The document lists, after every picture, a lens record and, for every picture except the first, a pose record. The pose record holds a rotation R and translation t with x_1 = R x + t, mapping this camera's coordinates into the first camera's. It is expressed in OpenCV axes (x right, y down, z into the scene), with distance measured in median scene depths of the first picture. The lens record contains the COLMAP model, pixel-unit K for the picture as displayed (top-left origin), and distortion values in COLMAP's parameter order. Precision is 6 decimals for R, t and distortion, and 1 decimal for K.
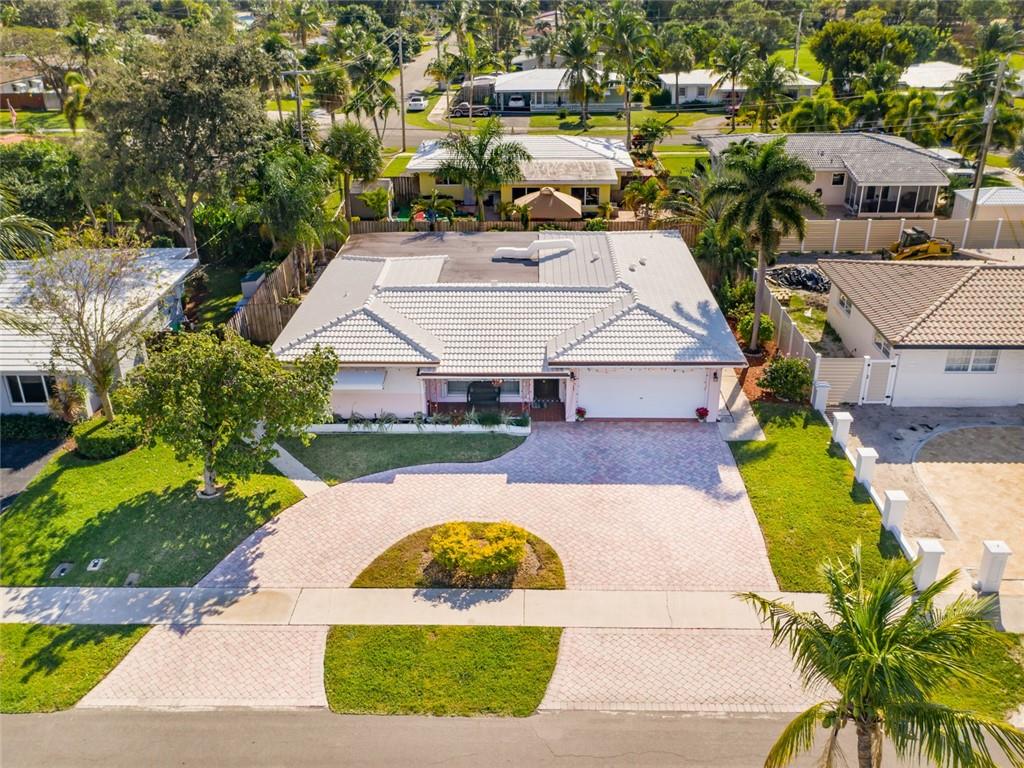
lens RADIAL K [[934.8, 0, 501.9], [0, 934.8, 350.2], [0, 0, 1]] dist [0.023521, 0.014864]
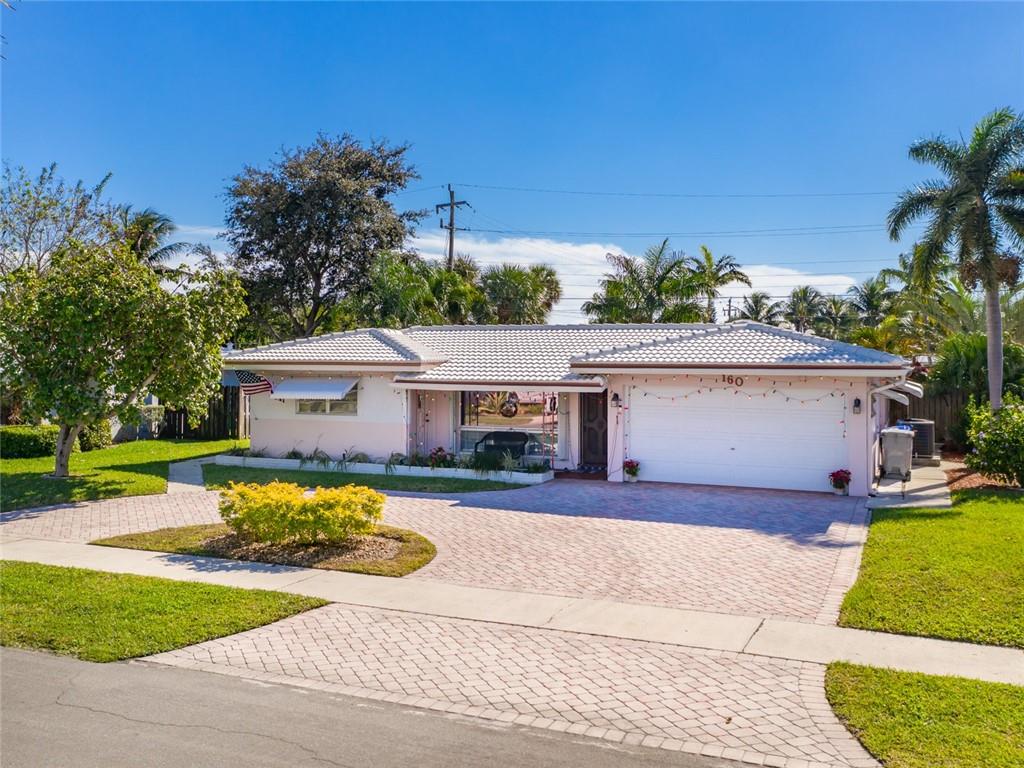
lens RADIAL K [[983.2, 0, 455.6], [0, 983.2, 382.9], [0, 0, 1]] dist [0.017160, -0.000078]
pose [[0.918588, 0.029113, -0.394142, 0.243655], [-0.169289, 0.930144, -0.325841, 0.258493], [0.357123, 0.366038, 0.859348, 0.398137]]
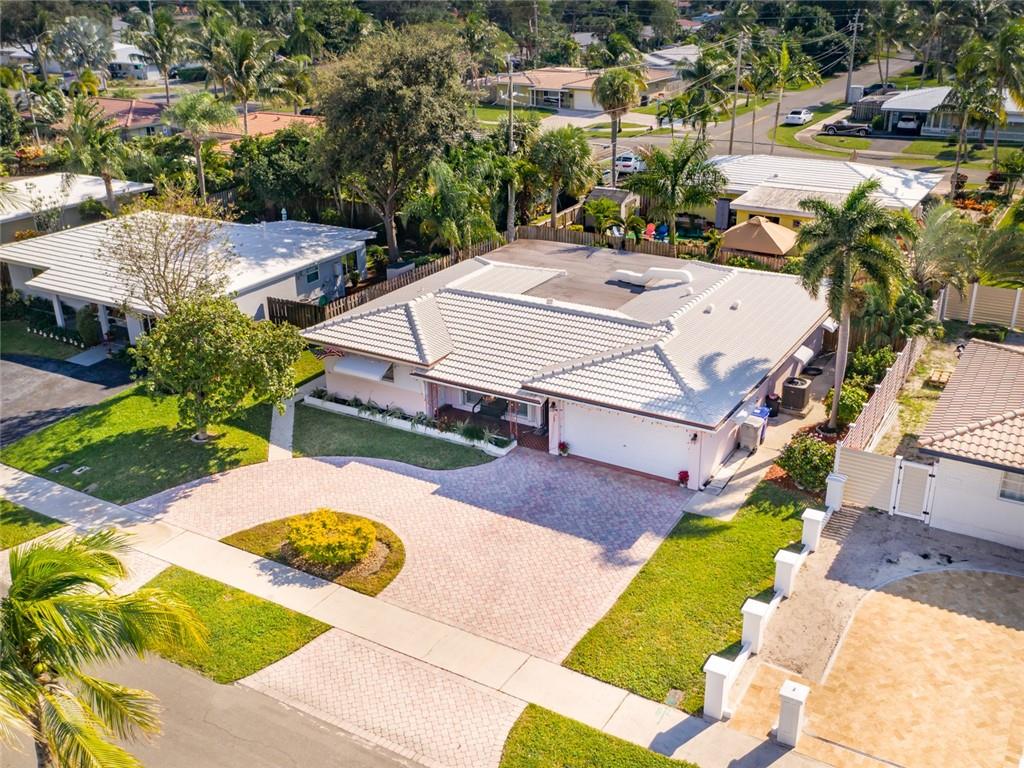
lens RADIAL K [[1013.9, 0, 515.9], [0, 1013.9, 360.4], [0, 0, 1]] dist [0.020527, -0.006517]
pose [[0.876407, 0.178664, -0.447202, 0.506567], [-0.184989, 0.982285, 0.029904, -0.042524], [0.444622, 0.056520, 0.893933, 0.065788]]
